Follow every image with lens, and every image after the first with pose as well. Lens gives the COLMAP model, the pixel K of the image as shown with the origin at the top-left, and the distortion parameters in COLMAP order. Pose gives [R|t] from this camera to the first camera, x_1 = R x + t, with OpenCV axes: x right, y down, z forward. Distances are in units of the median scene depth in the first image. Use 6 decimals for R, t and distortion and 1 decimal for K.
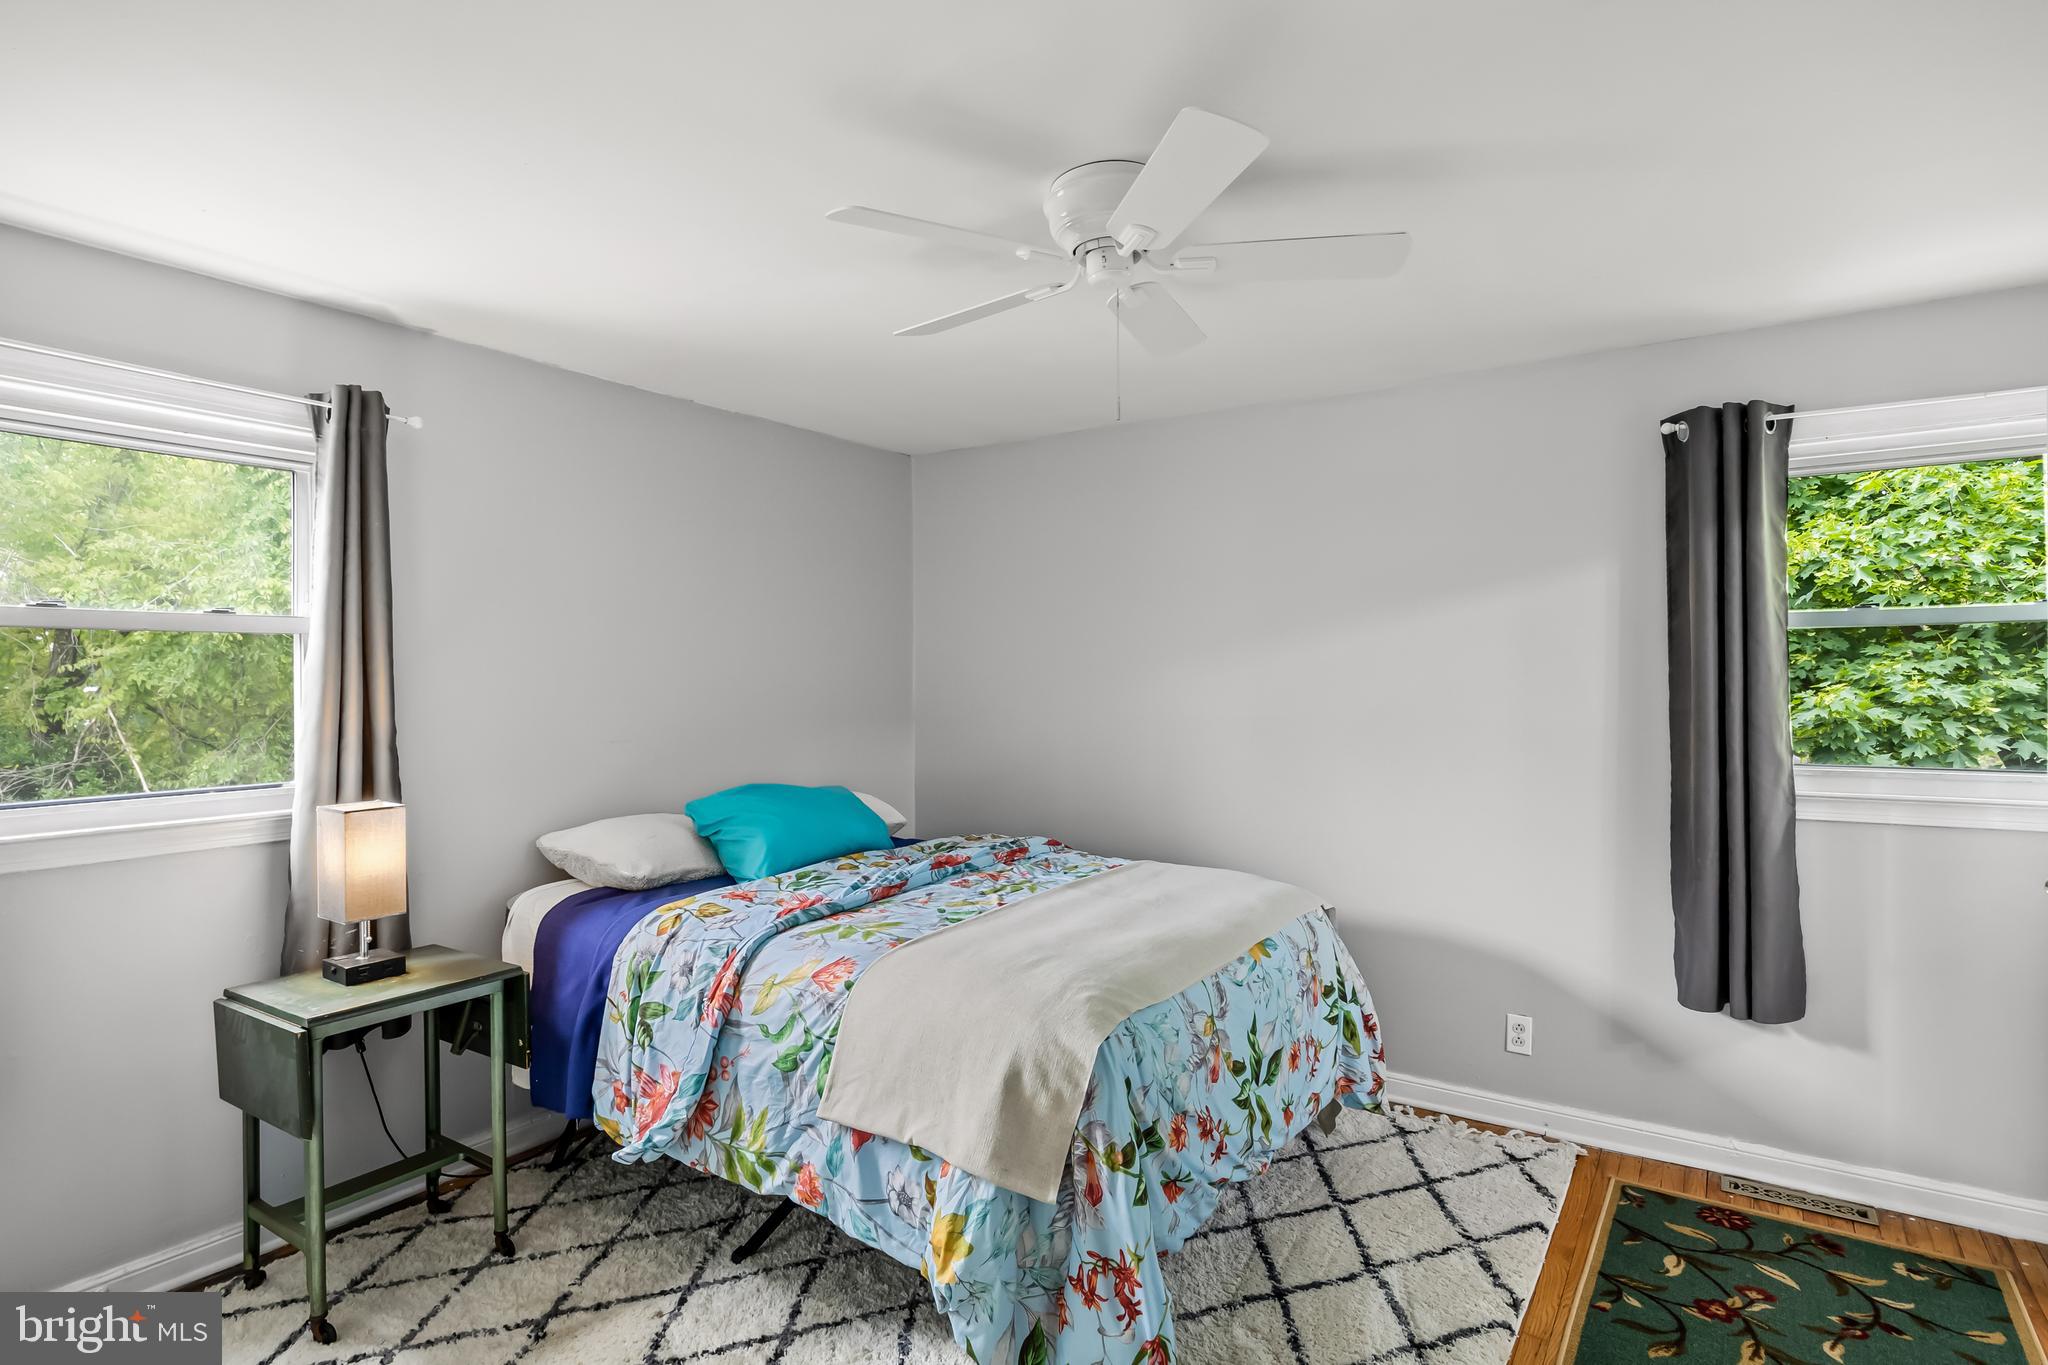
lens RADIAL K [[1040.7, 0, 1027.9], [0, 1040.7, 680.0], [0, 0, 1]] dist [0.002333, 0.000060]
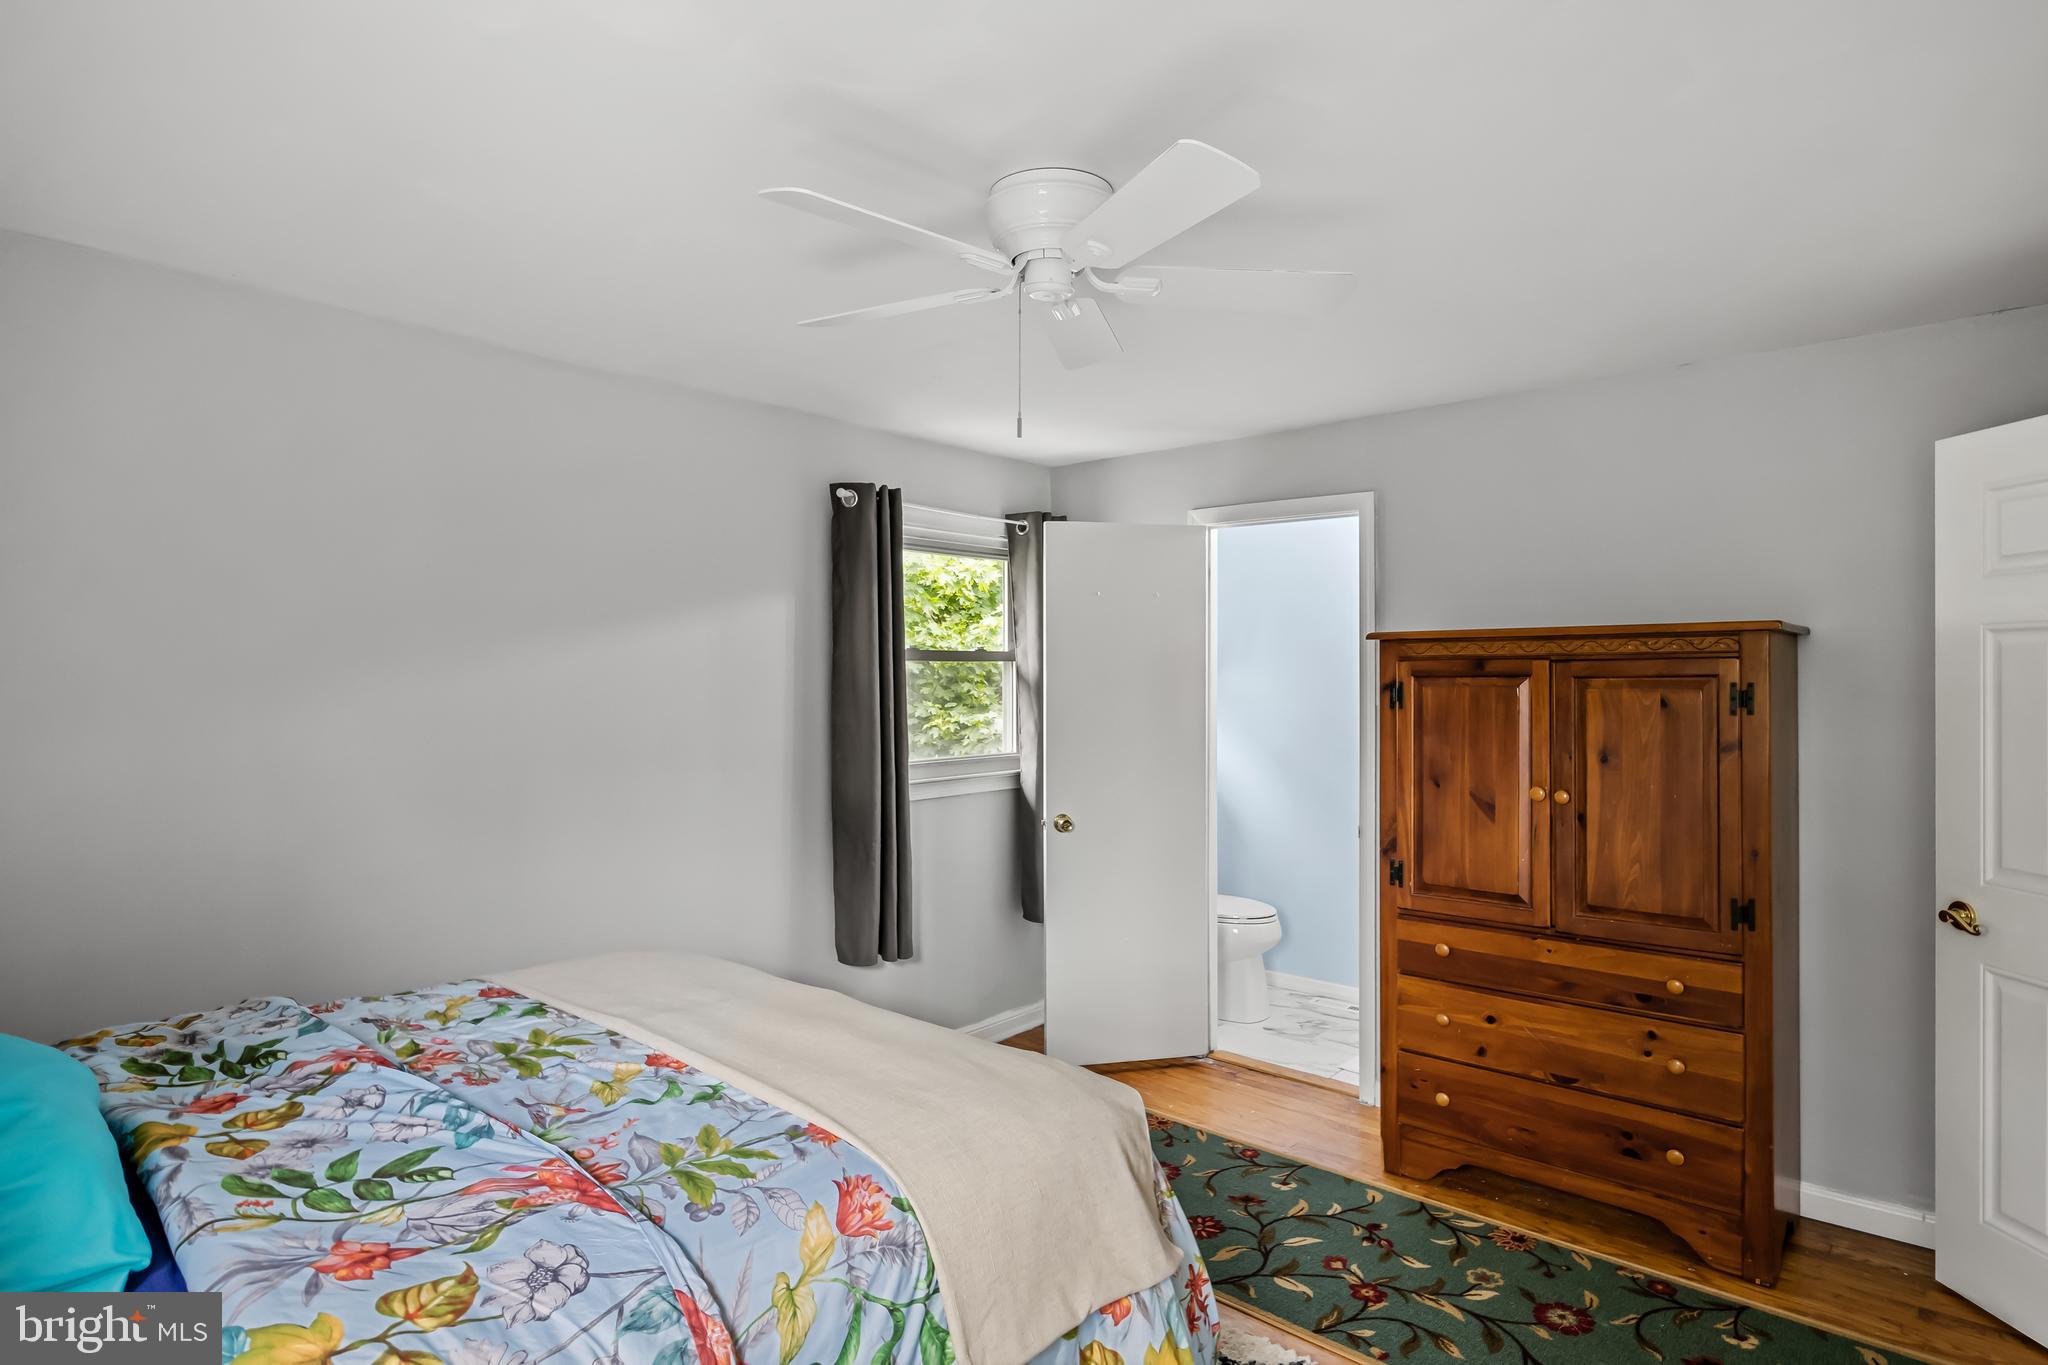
lens RADIAL K [[1091.0, 0, 1027.0], [0, 1091.0, 678.9], [0, 0, 1]] dist [-0.003061, -0.000227]
pose [[0.116519, 0.006030, 0.993170, -0.810178], [-0.005961, 0.999968, -0.005372, -0.025804], [-0.993171, -0.005294, 0.116551, 0.825378]]
